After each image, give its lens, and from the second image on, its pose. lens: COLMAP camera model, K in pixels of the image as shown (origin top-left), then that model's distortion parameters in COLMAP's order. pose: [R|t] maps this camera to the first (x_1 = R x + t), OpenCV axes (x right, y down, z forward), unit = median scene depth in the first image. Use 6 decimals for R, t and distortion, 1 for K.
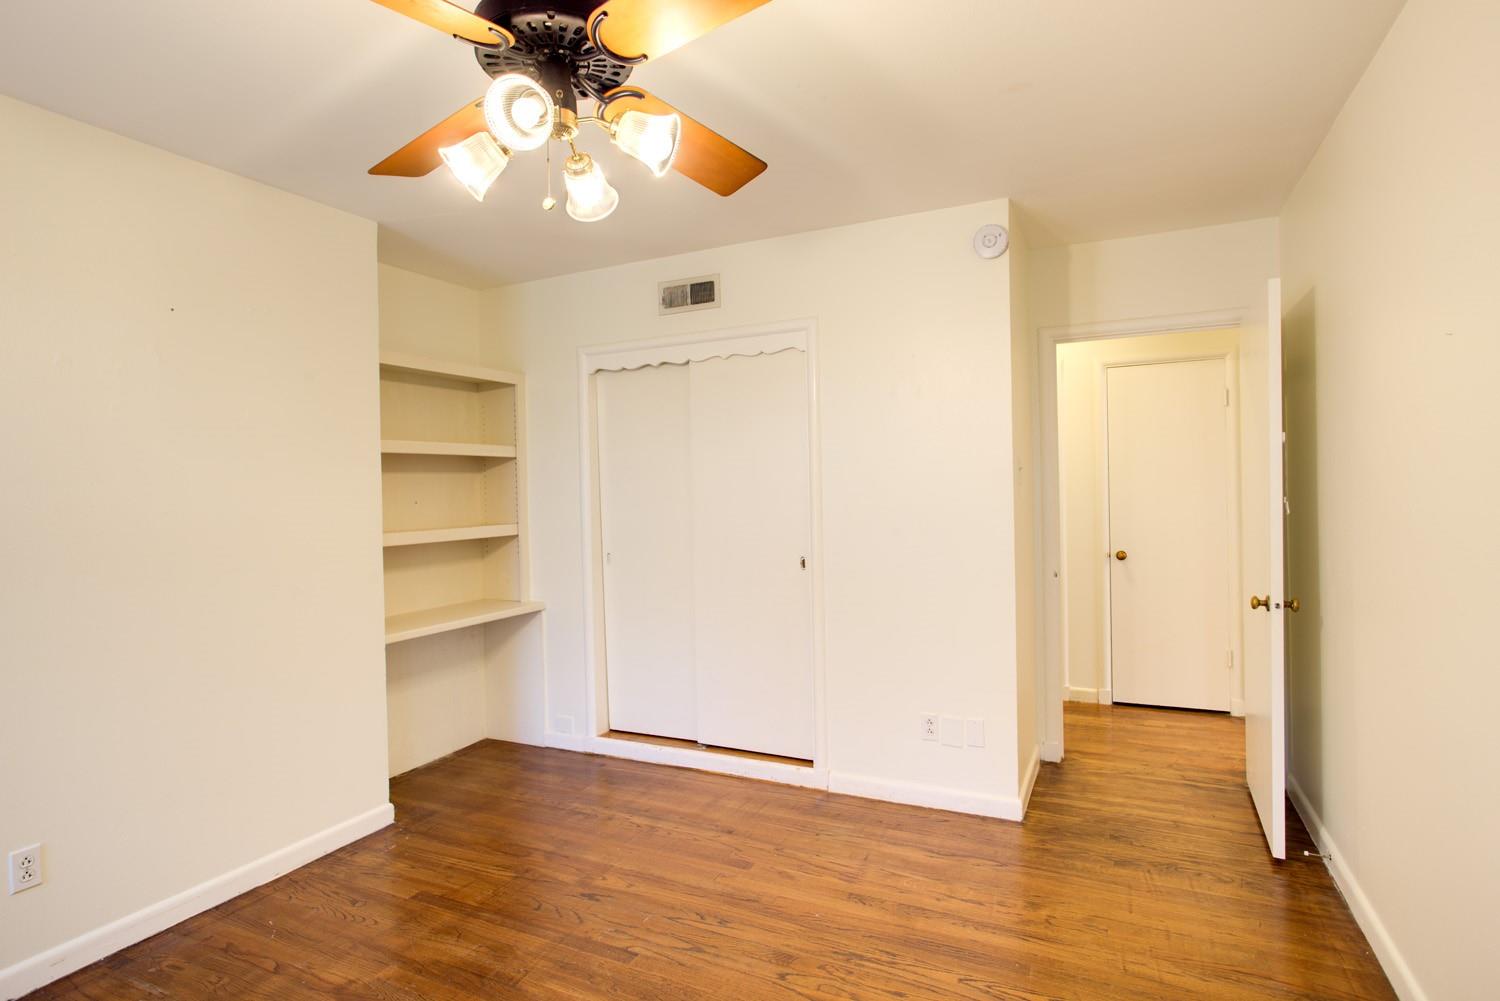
lens RADIAL K [[774.2, 0, 747.2], [0, 774.2, 493.9], [0, 0, 1]] dist [-0.002812, -0.000257]
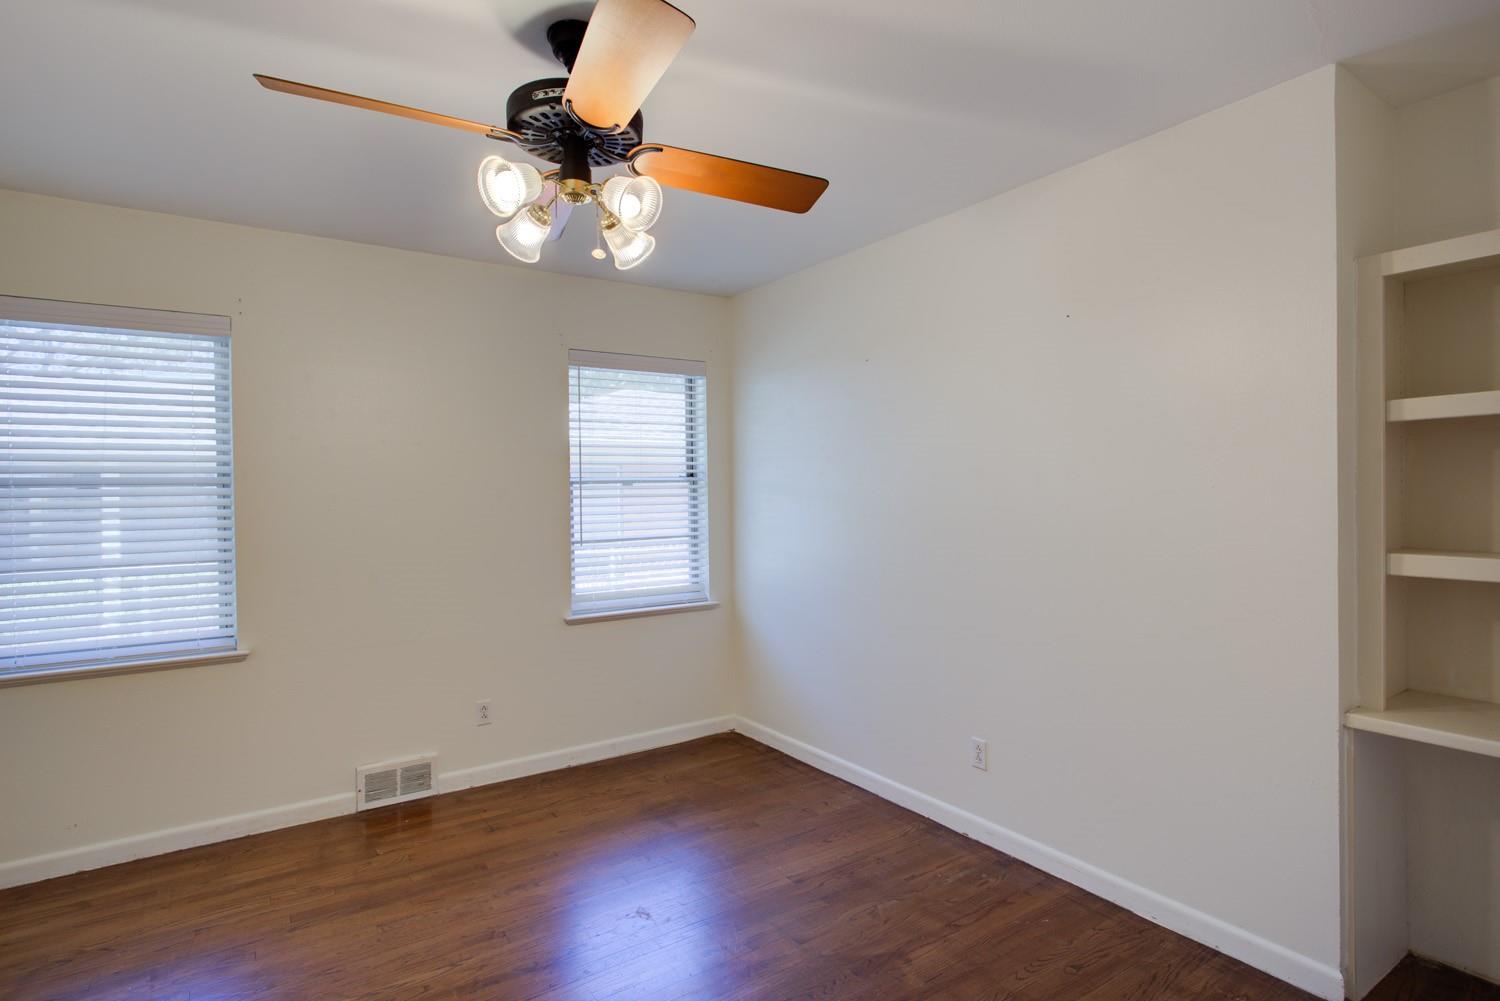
lens RADIAL K [[774.2, 0, 747.2], [0, 774.2, 493.9], [0, 0, 1]] dist [-0.002812, -0.000257]
pose [[-0.487541, 0.027620, -0.872663, 0.587223], [0.005779, 0.999580, 0.028408, -0.028524], [0.873081, 0.008807, -0.487496, 1.613603]]
